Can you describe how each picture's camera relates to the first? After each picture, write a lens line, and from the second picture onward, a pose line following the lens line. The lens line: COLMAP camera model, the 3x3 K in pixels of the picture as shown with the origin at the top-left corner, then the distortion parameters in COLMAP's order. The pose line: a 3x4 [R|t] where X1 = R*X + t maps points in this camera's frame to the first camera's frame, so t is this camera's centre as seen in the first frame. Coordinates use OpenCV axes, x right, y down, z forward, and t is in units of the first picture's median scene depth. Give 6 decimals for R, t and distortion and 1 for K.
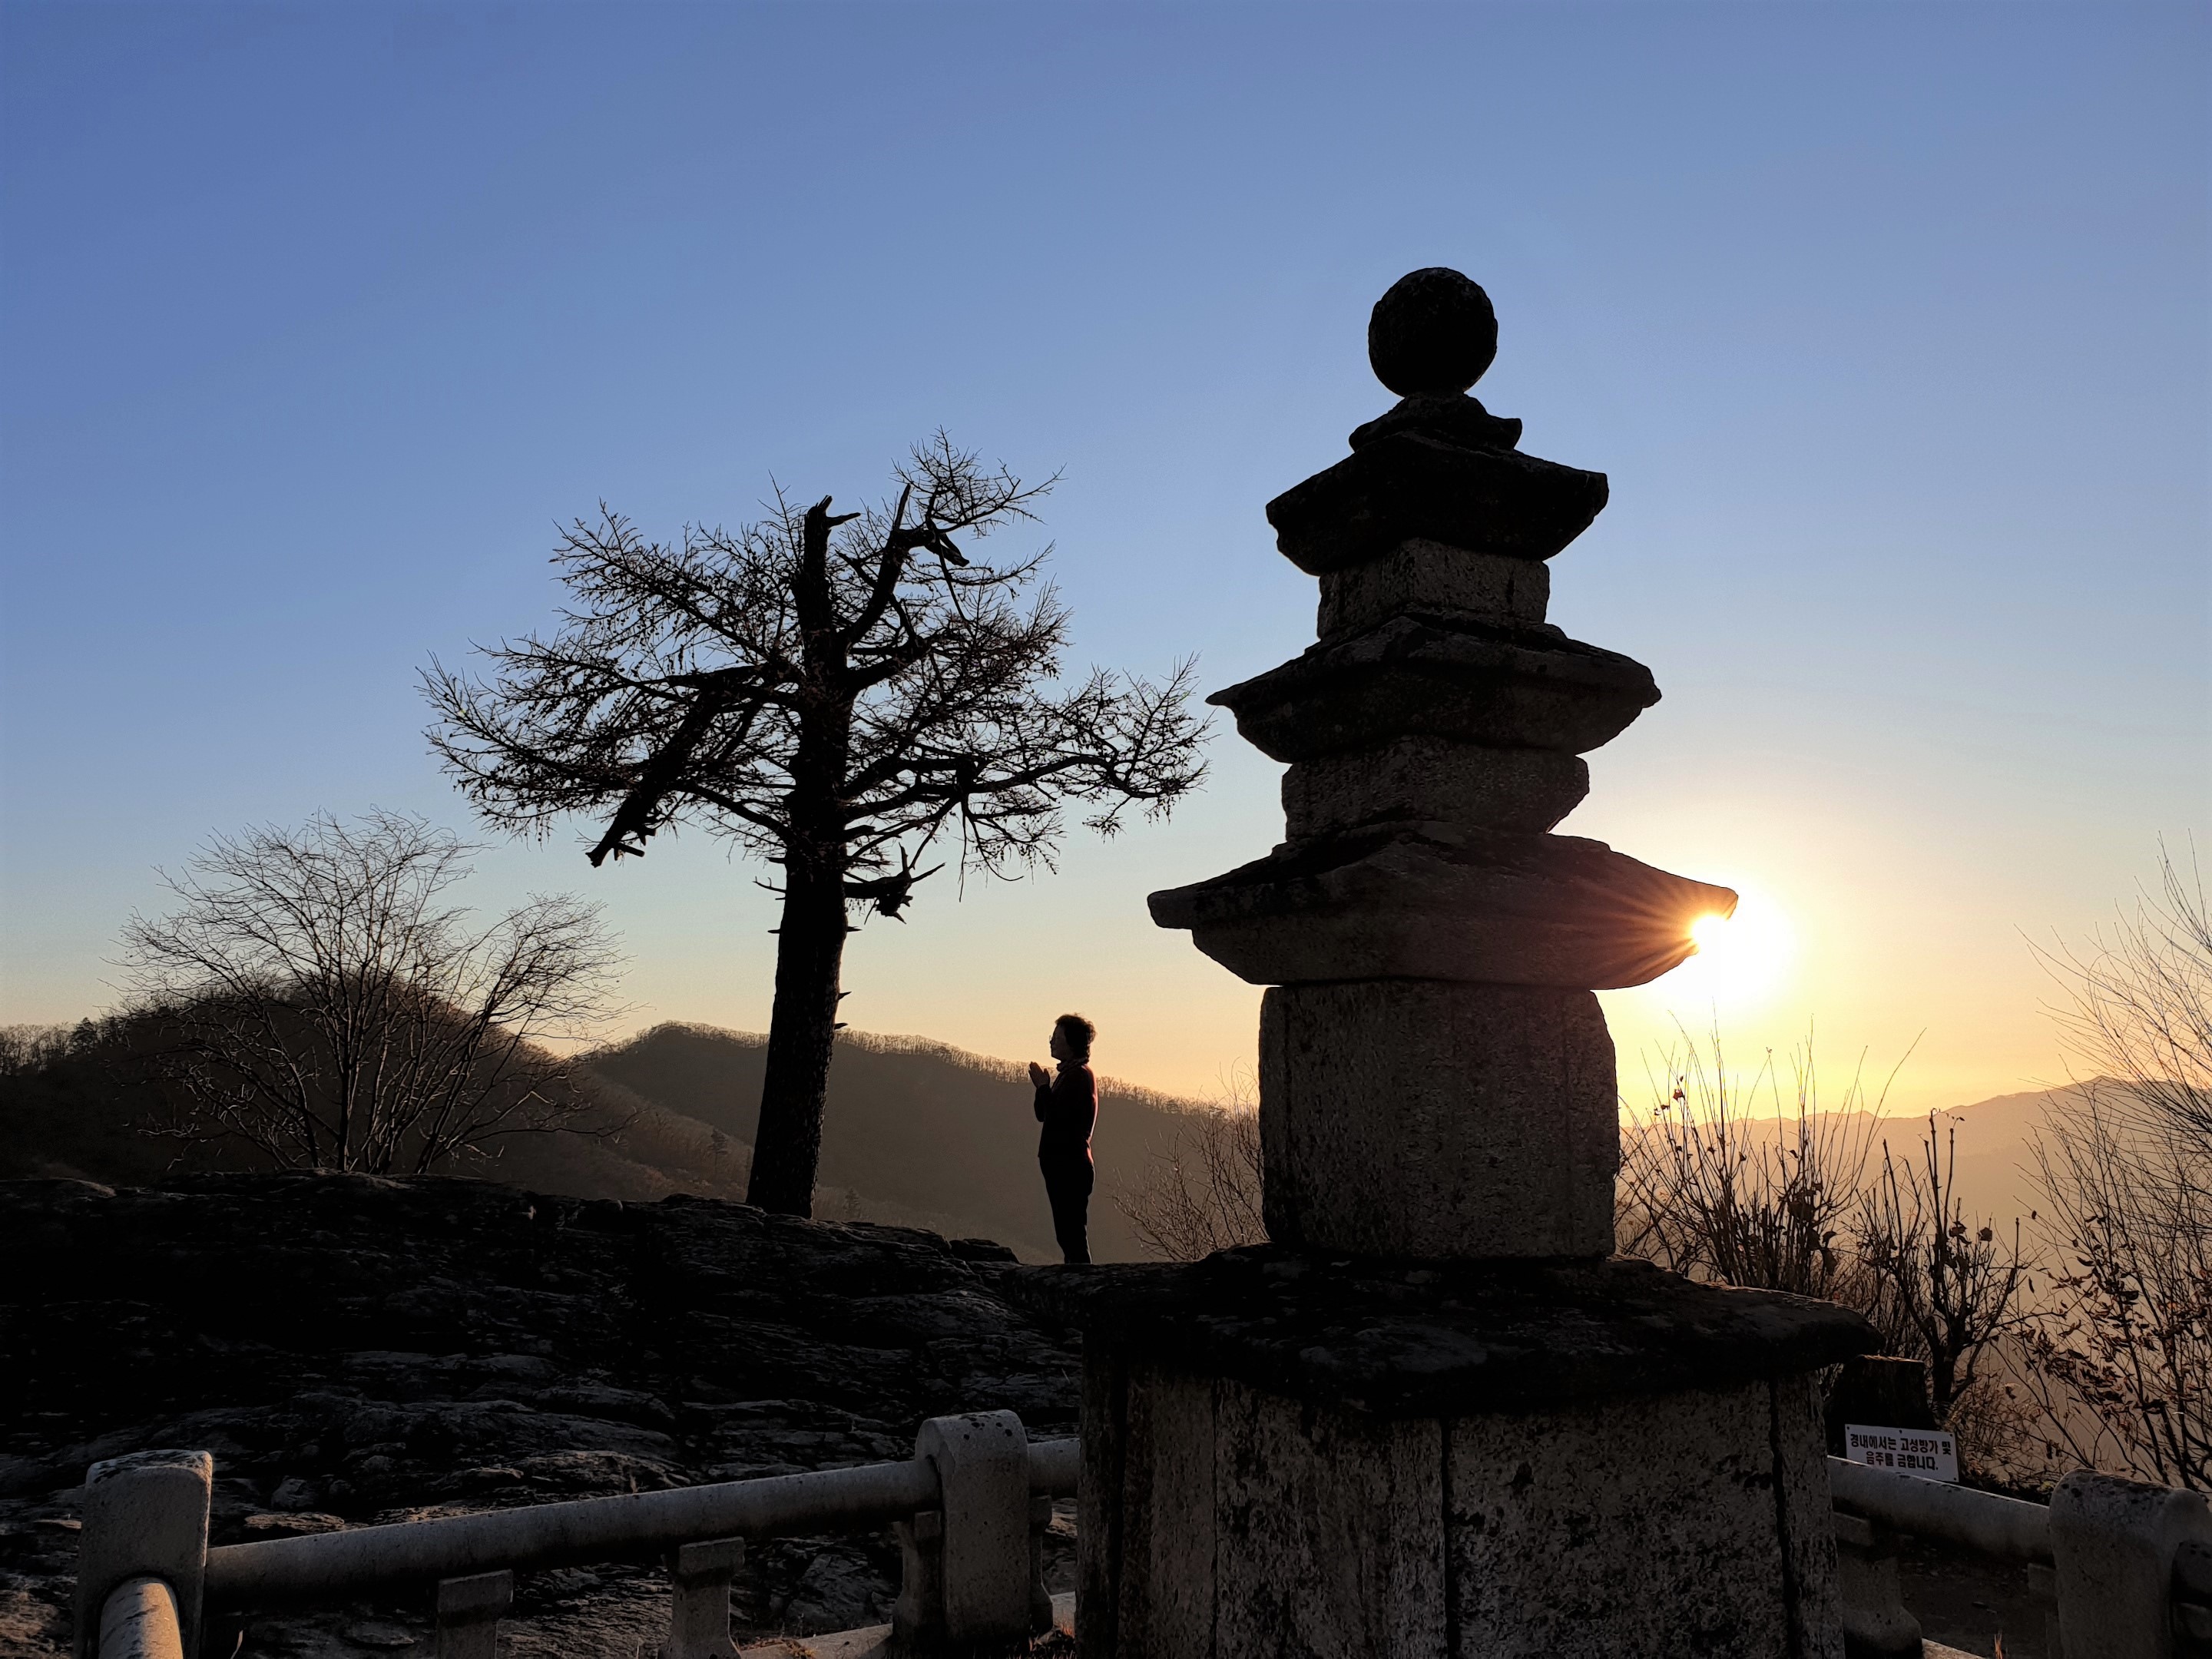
lens RADIAL K [[1655.0, 0, 1106.0], [0, 1655.0, 829.5], [0, 0, 1]] dist [0.000756, 0.002070]
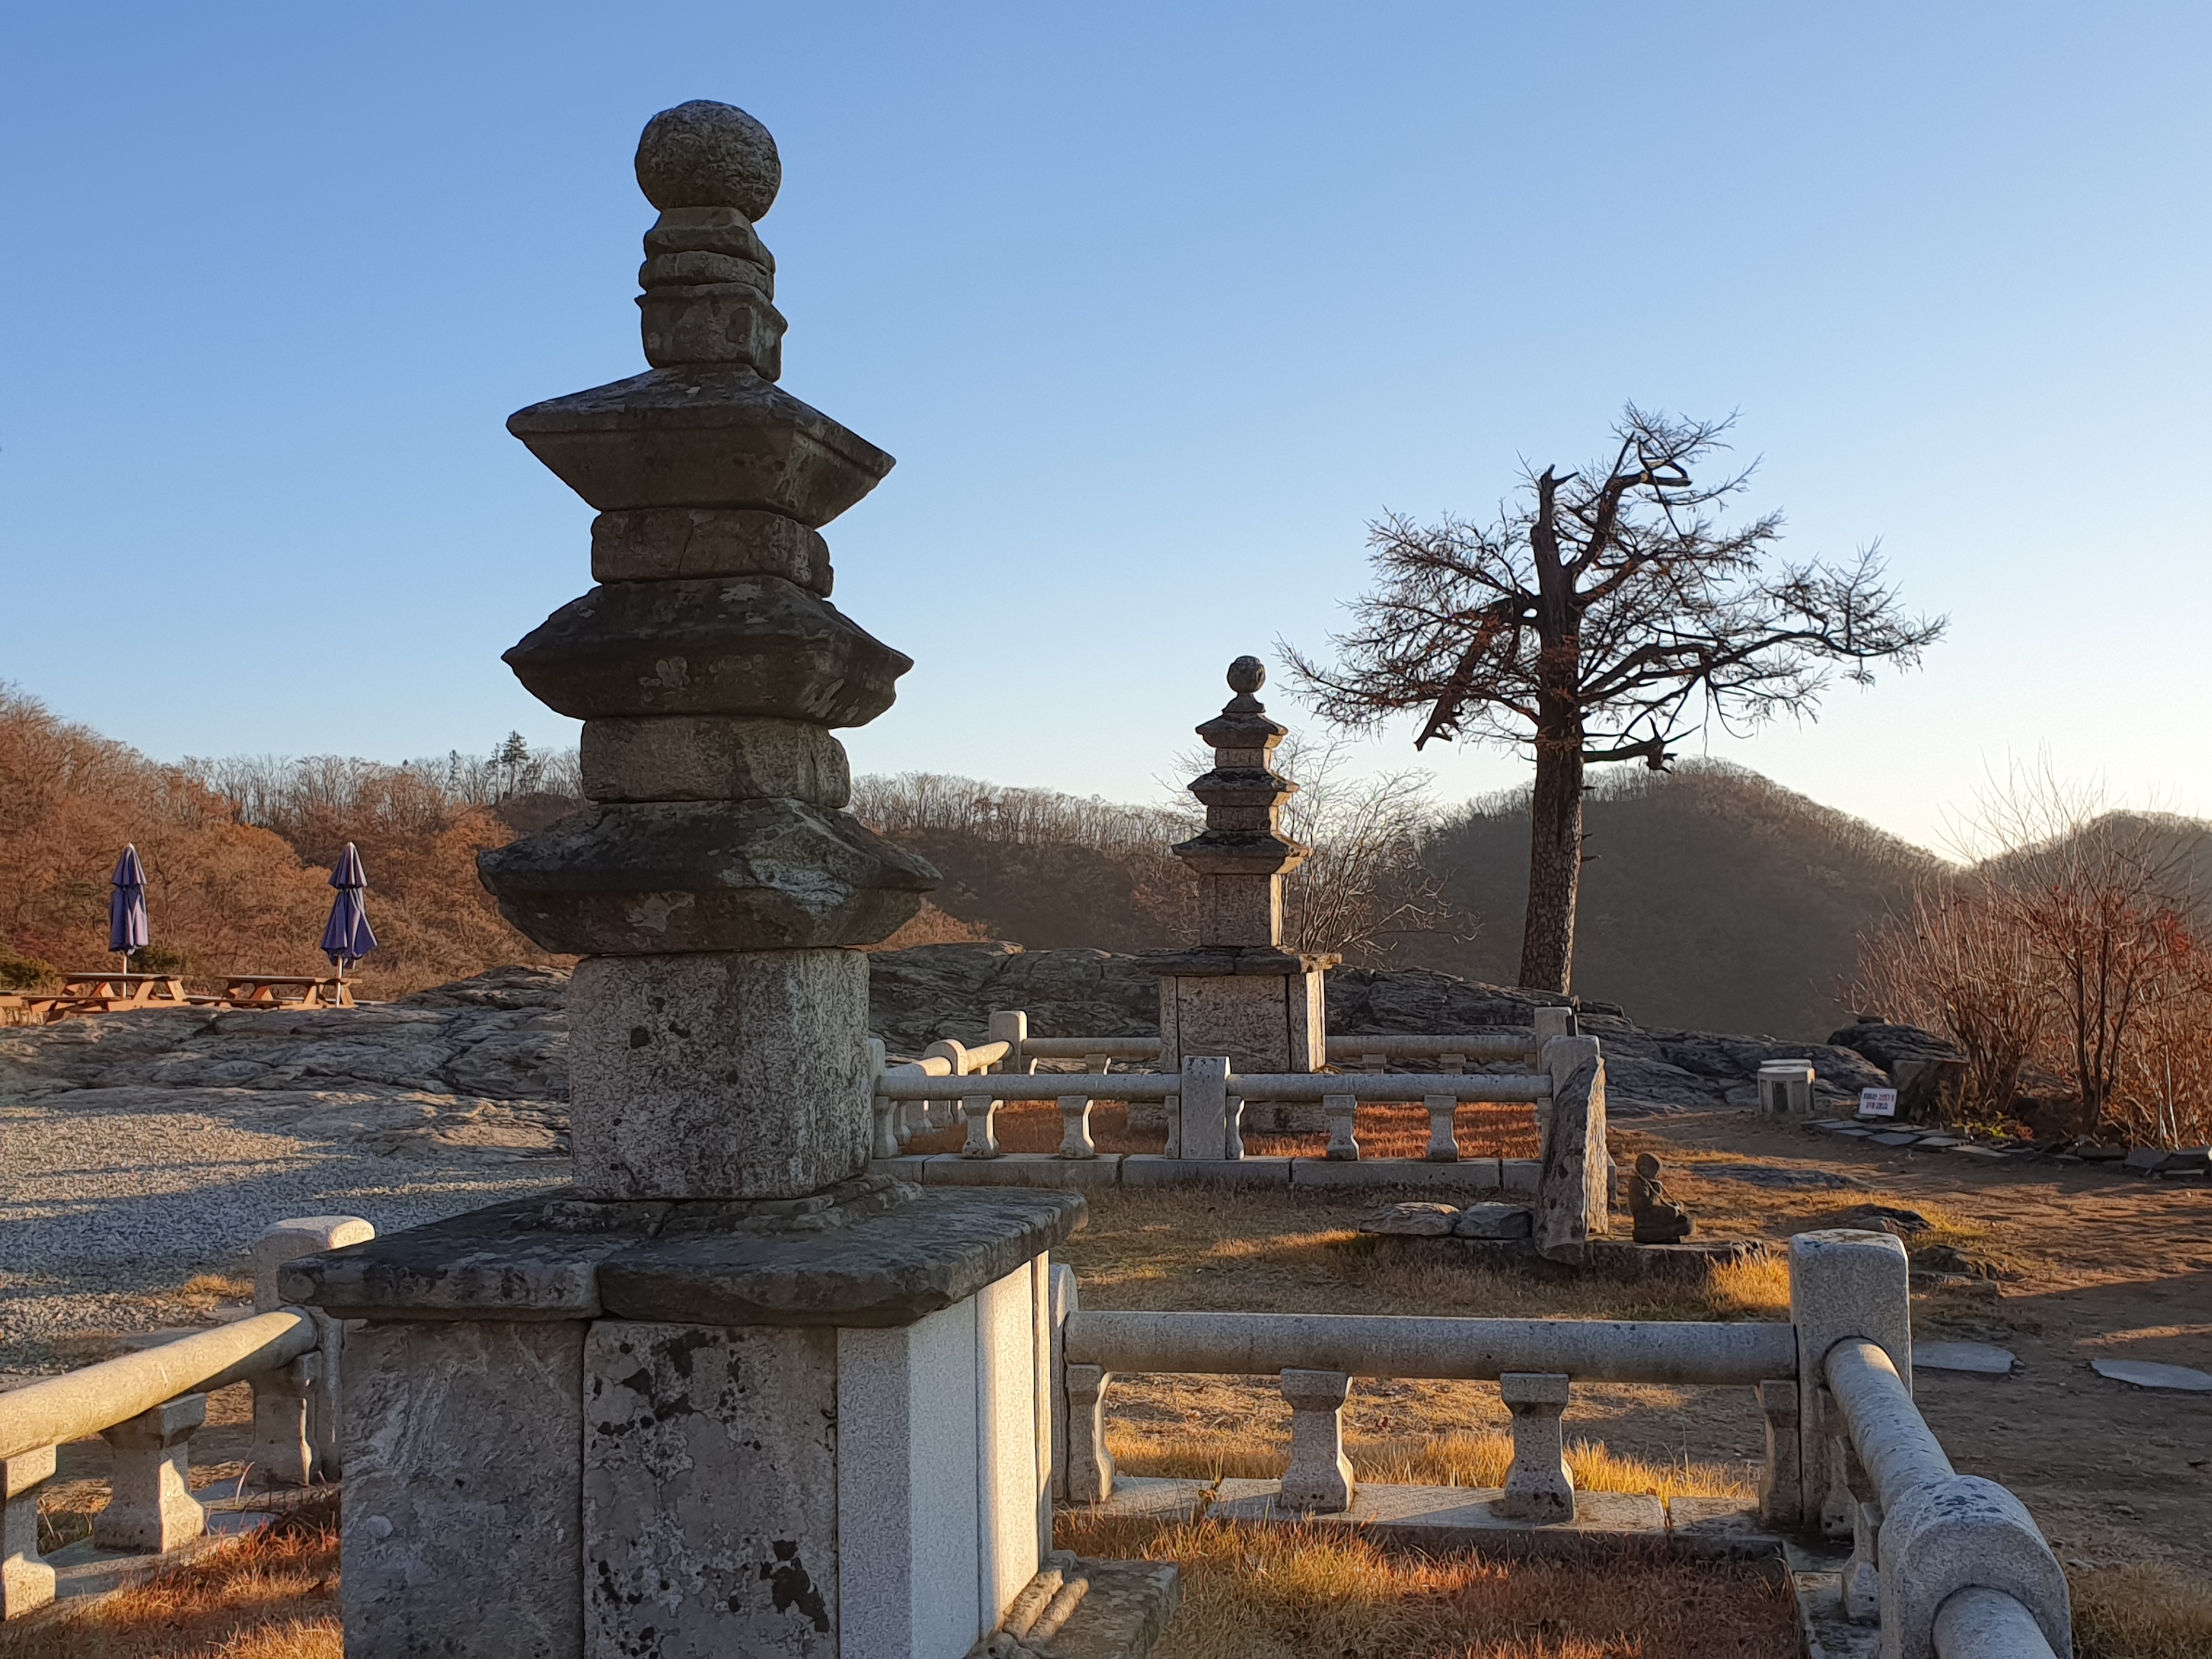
lens RADIAL K [[1655.0, 0, 1106.0], [0, 1655.0, 829.5], [0, 0, 1]] dist [0.000756, 0.002070]
pose [[0.800485, -0.034778, -0.598343, 0.328250], [0.099013, 0.992272, 0.074789, -0.044151], [0.591117, -0.119111, 0.797742, -0.306908]]
